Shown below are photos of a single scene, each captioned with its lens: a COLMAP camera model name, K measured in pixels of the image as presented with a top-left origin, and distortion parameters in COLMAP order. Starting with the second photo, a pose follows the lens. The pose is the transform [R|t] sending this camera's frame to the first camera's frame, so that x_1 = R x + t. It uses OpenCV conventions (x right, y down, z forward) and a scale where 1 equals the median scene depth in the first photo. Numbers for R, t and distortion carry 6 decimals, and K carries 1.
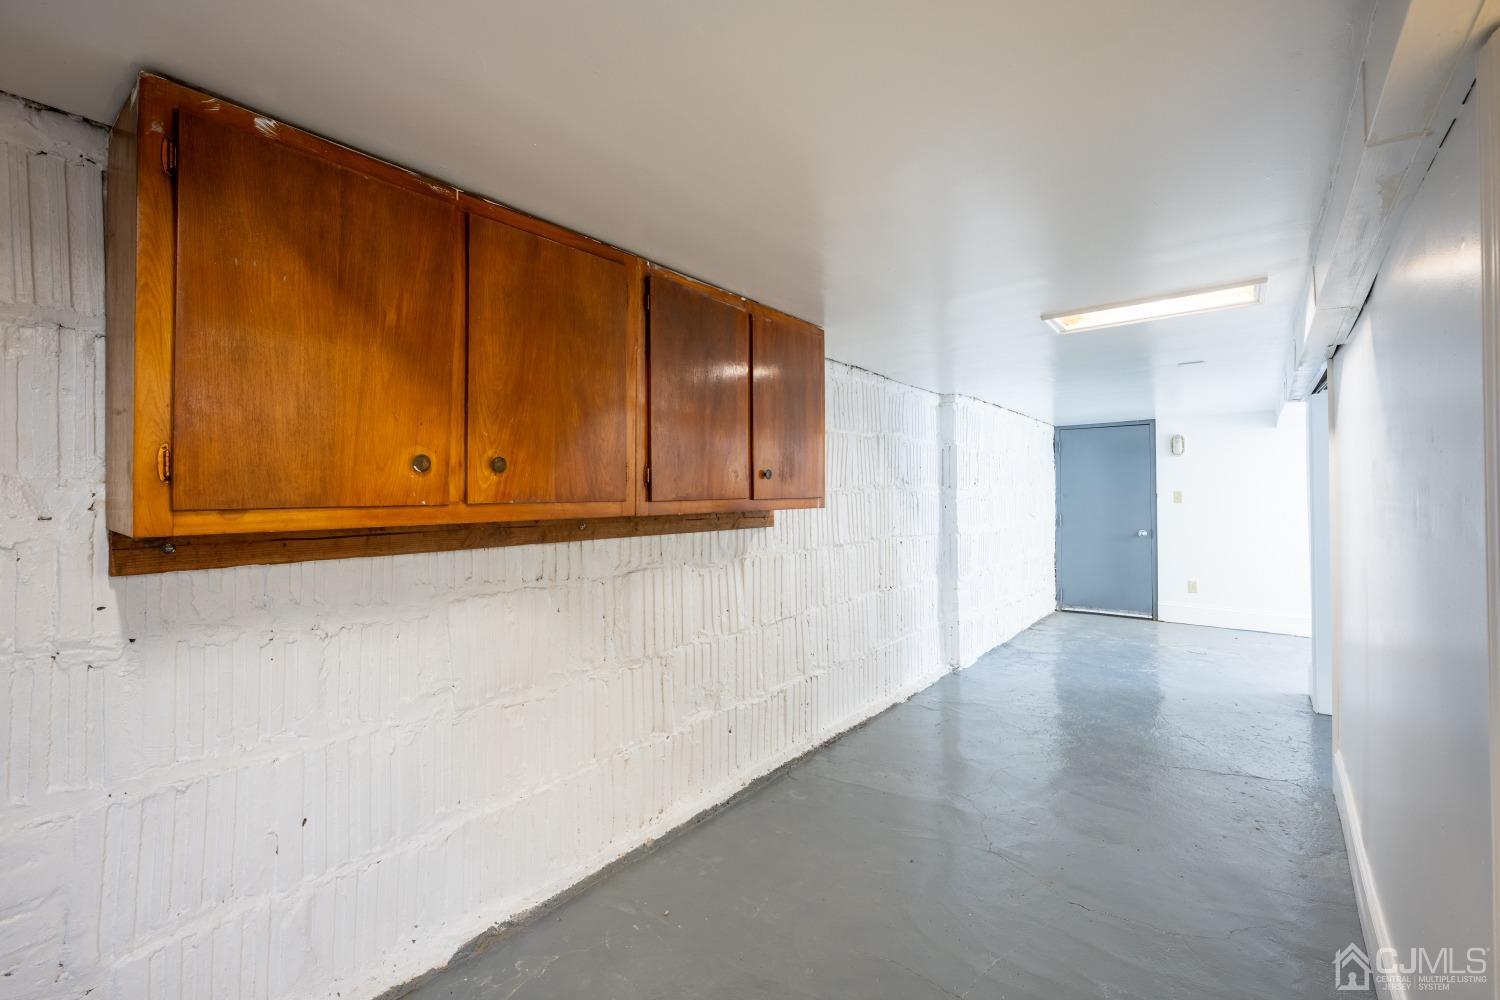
lens RADIAL K [[641.6, 0, 755.3], [0, 641.6, 489.6], [0, 0, 1]] dist [-0.000611, -0.000029]
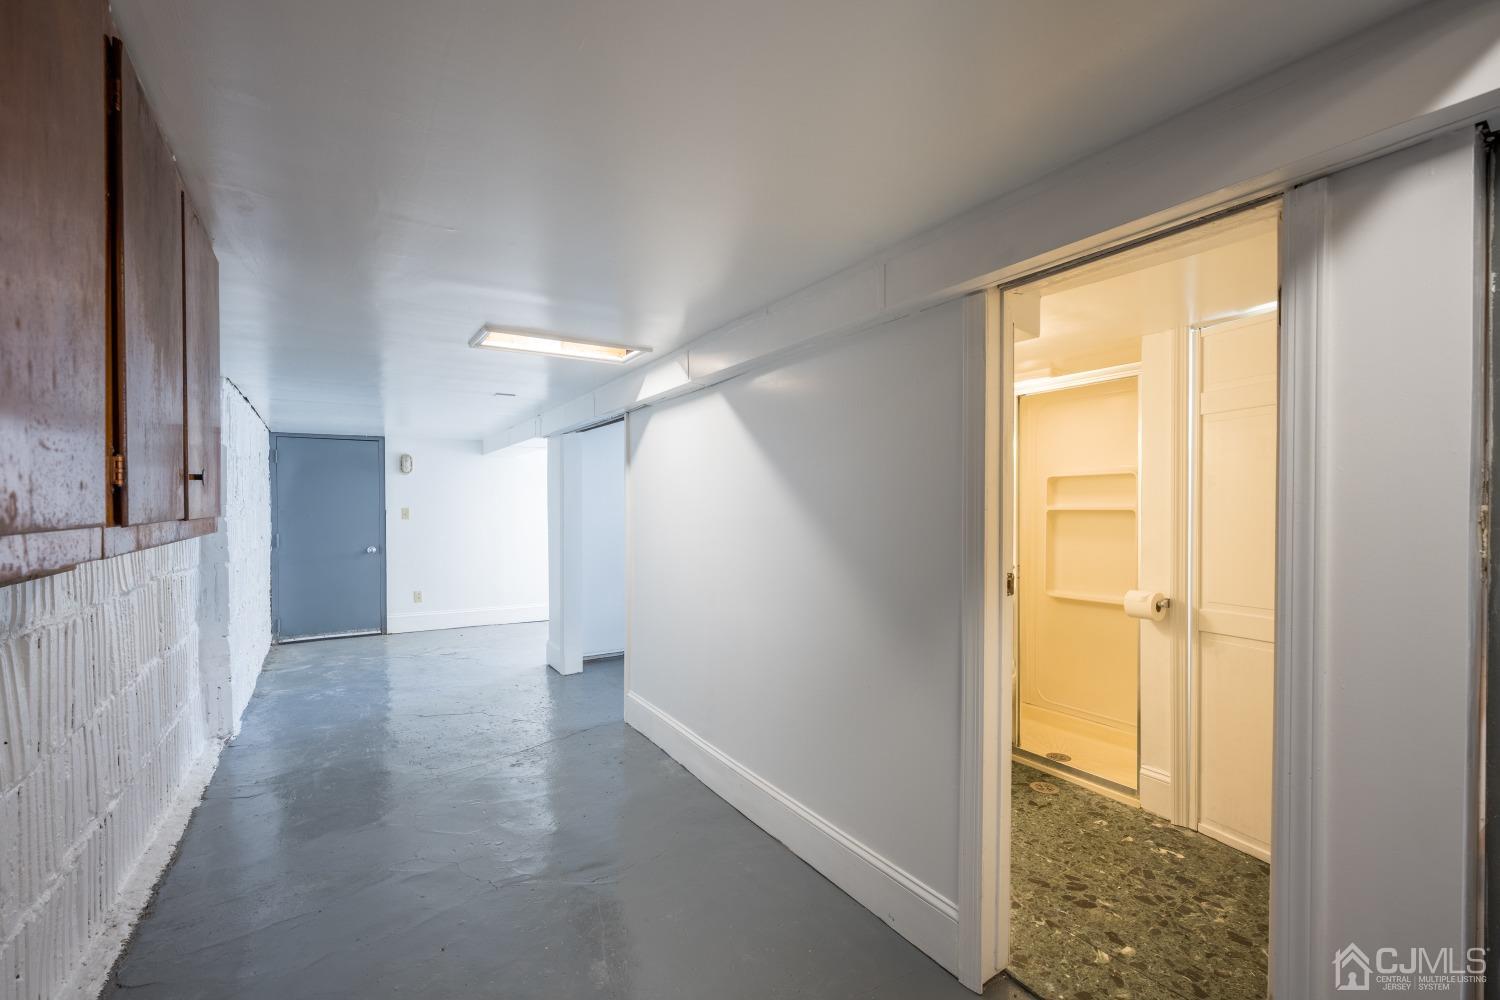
lens RADIAL K [[639.3, 0, 744.2], [0, 639.3, 517.7], [0, 0, 1]] dist [0.001274, 0.000241]
pose [[0.317964, -0.010201, 0.948048, -0.156550], [-0.007629, 0.999882, 0.013318, 0.000693], [-0.948072, -0.011467, 0.317849, 0.137660]]
